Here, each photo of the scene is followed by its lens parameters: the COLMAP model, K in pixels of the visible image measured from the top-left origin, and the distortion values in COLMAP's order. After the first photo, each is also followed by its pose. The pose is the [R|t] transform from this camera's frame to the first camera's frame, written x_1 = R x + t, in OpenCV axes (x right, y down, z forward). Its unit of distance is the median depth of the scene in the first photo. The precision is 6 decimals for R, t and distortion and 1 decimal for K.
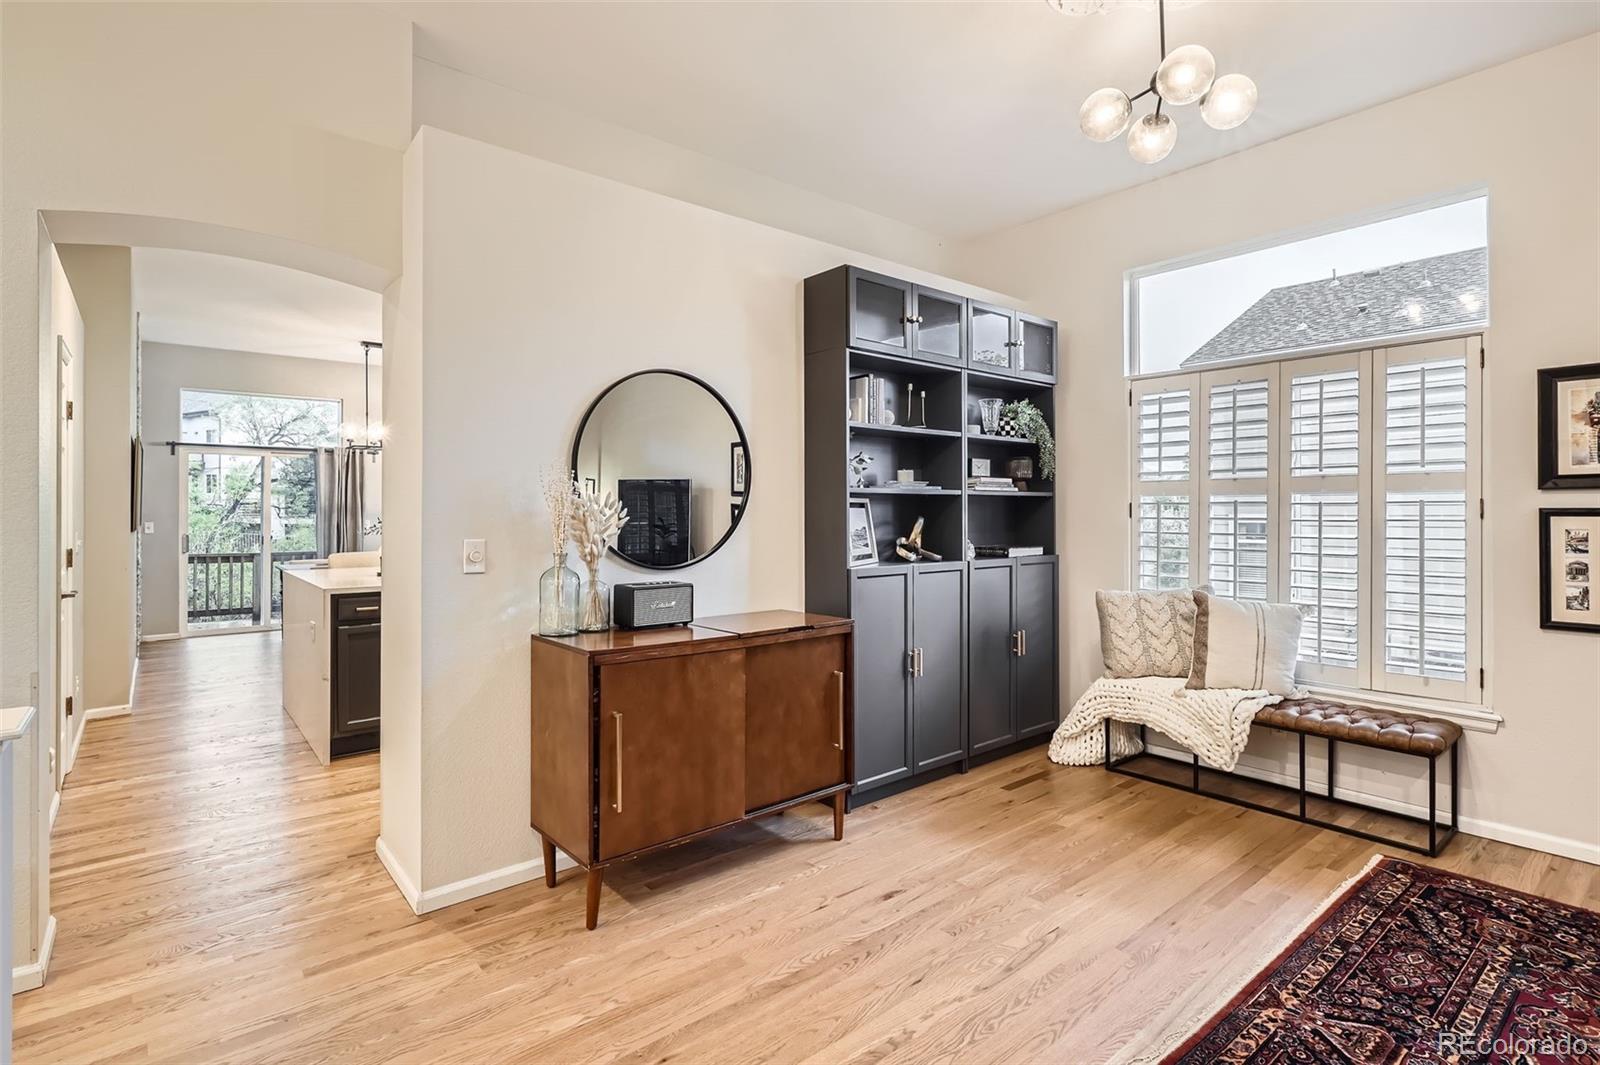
lens RADIAL K [[778.0, 0, 800.5], [0, 778.0, 519.8], [0, 0, 1]] dist [0.000282, 0.000168]
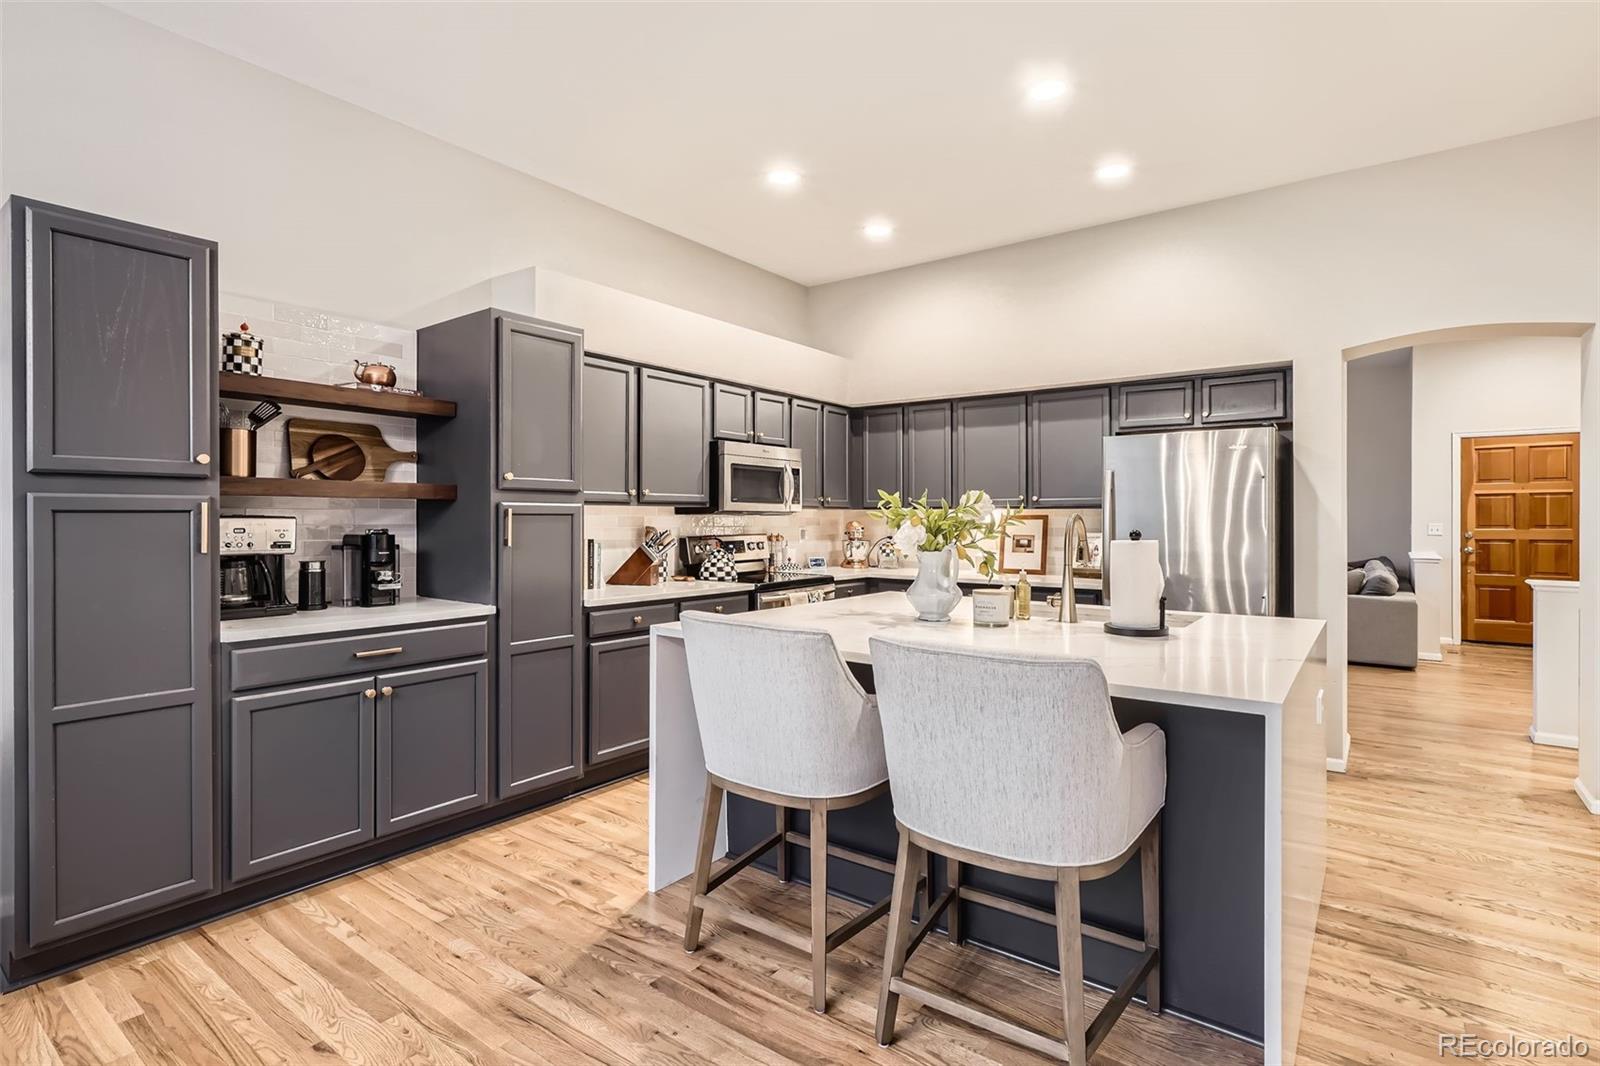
lens RADIAL K [[778.0, 0, 800.5], [0, 778.0, 520.3], [0, 0, 1]] dist [0.000282, 0.000168]
pose [[-0.234708, -0.006607, 0.972043, -1.297515], [0.005018, 0.999955, 0.008008, -0.013117], [-0.972053, 0.006757, -0.234665, 1.778633]]
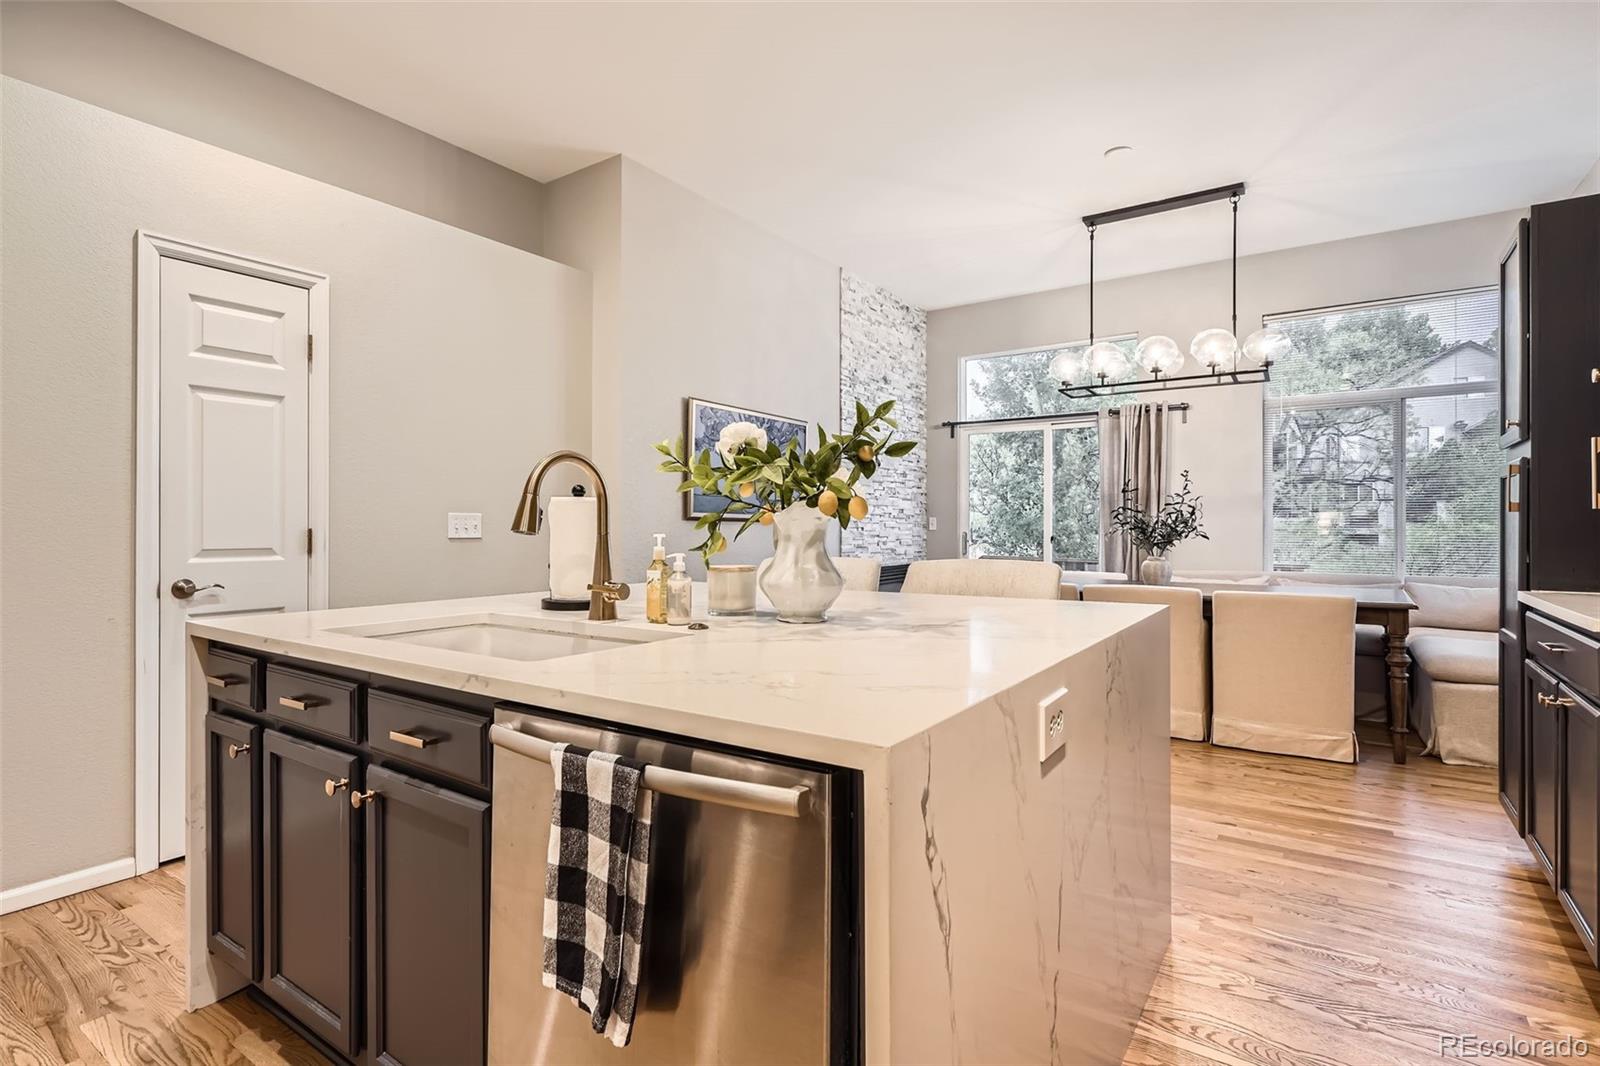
lens RADIAL K [[778.0, 0, 800.5], [0, 778.0, 520.3], [0, 0, 1]] dist [0.000282, 0.000168]
pose [[0.272977, -0.006198, -0.962001, -0.080416], [-0.008328, 0.999927, -0.008806, 0.033245], [0.961985, 0.010415, 0.272905, 1.322147]]
